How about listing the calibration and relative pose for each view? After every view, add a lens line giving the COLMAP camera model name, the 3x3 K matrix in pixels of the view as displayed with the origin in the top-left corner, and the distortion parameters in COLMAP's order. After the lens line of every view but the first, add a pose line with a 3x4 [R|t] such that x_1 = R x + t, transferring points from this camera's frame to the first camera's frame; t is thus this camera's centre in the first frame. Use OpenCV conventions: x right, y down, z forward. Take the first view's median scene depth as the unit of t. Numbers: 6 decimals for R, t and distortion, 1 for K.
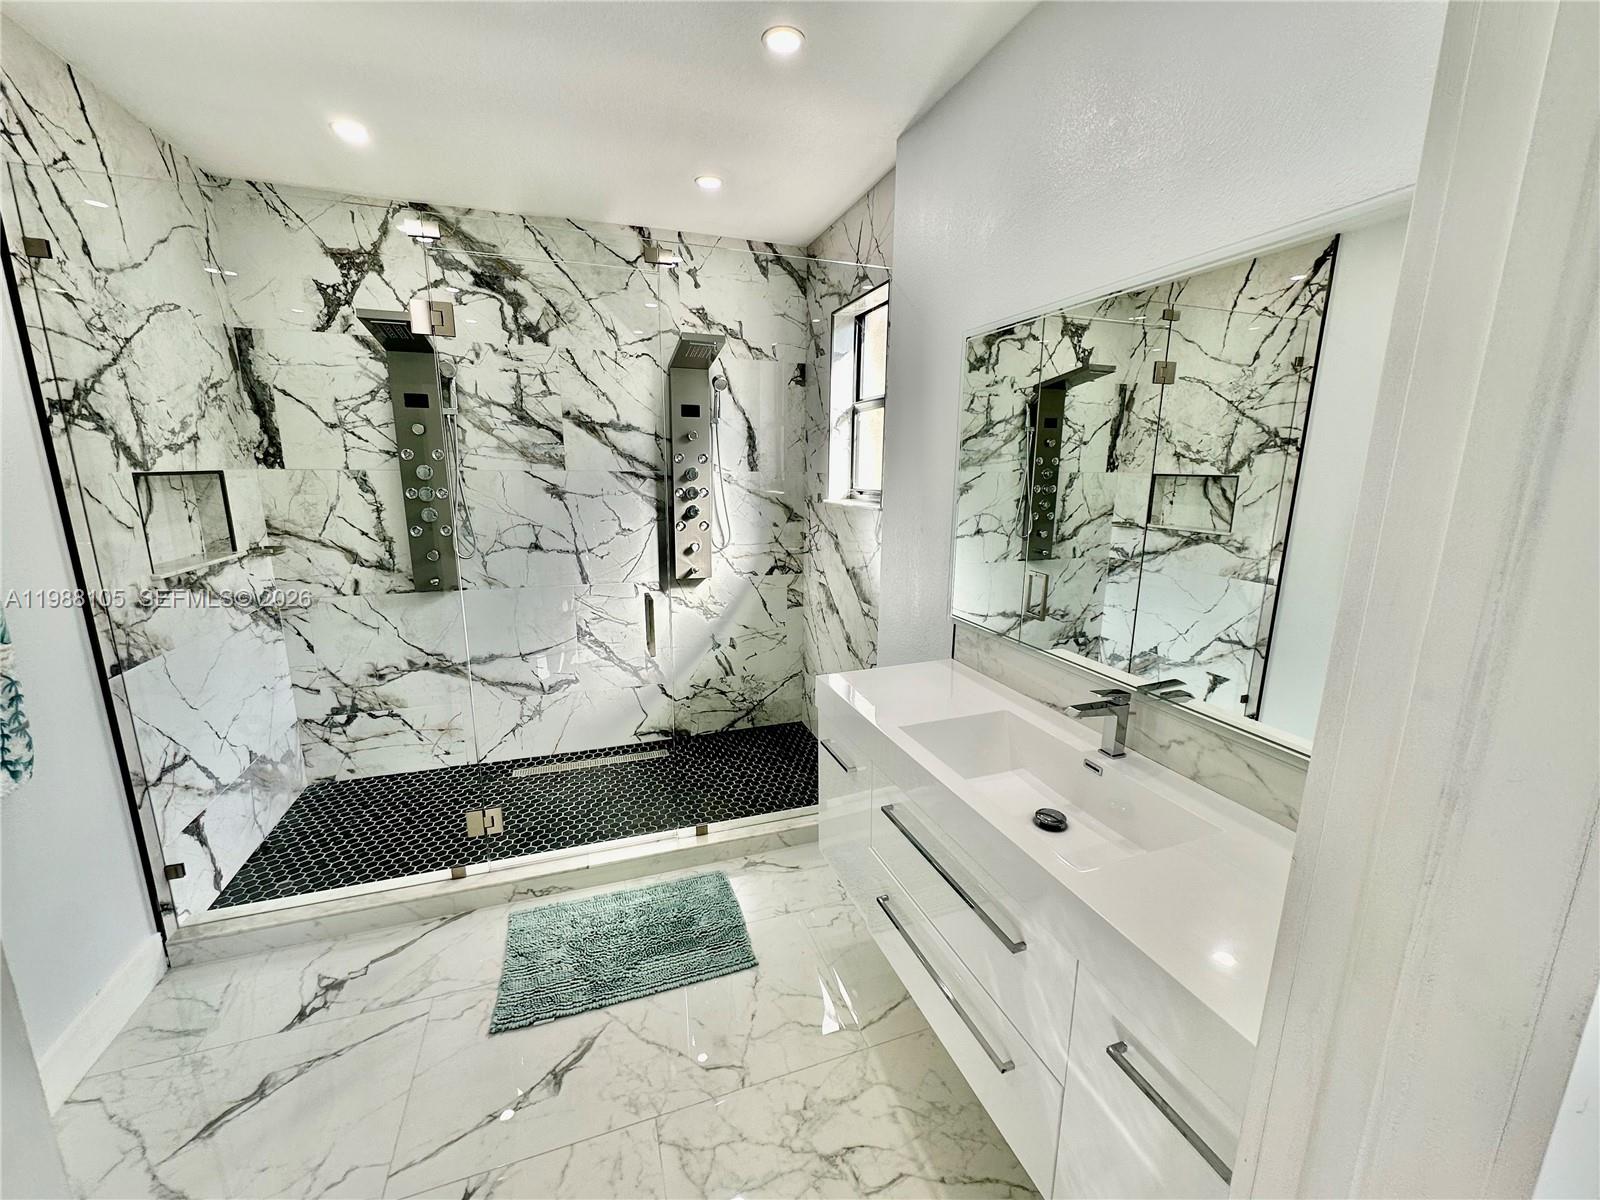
lens RADIAL K [[630.6, 0, 797.8], [0, 630.6, 598.4], [0, 0, 1]] dist [-0.001994, -0.000037]
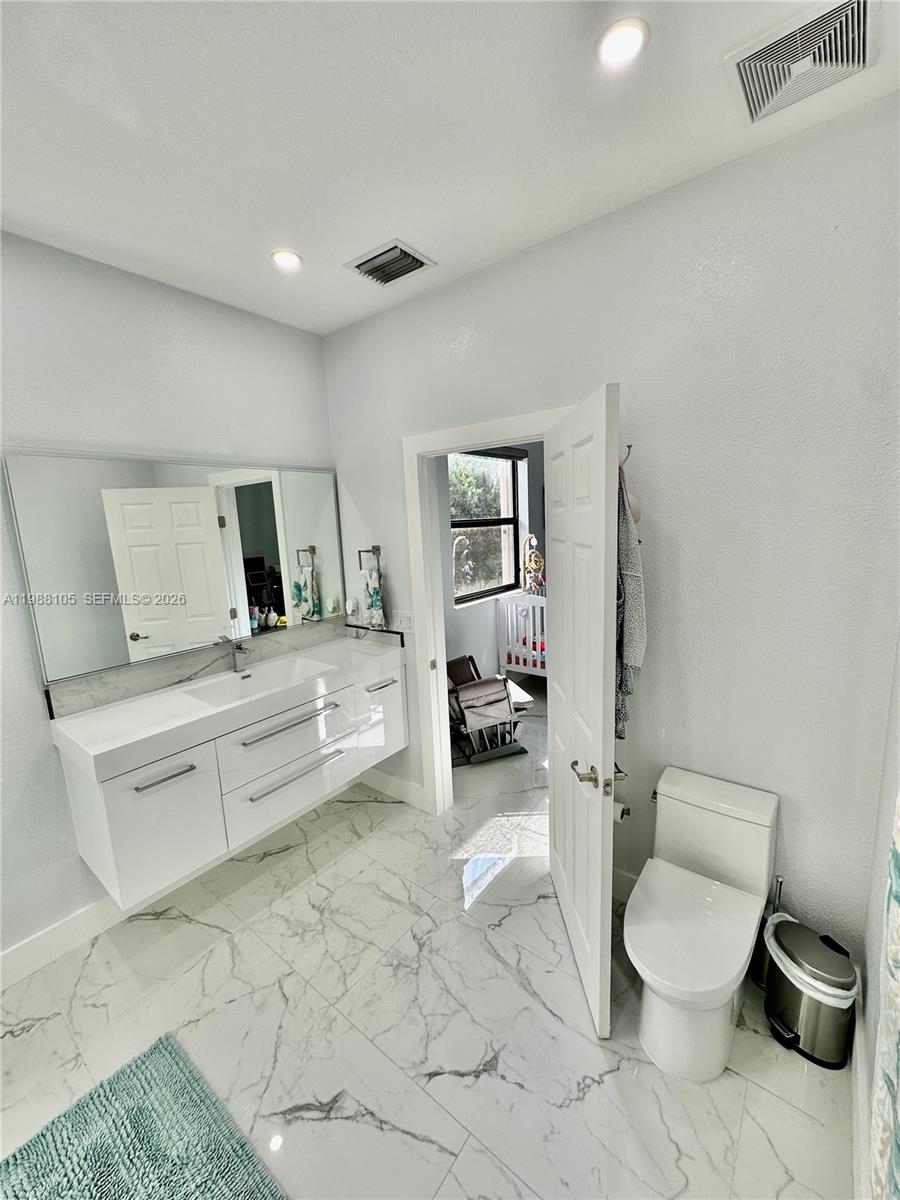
lens RADIAL K [[473.0, 0, 448.9], [0, 473.0, 598.7], [0, 0, 1]] dist [-0.001994, -0.000037]
pose [[-0.529404, -0.116604, 0.840318, -1.032910], [0.214148, 0.940066, 0.265360, -0.226925], [-0.820897, 0.320435, -0.472704, 0.900722]]
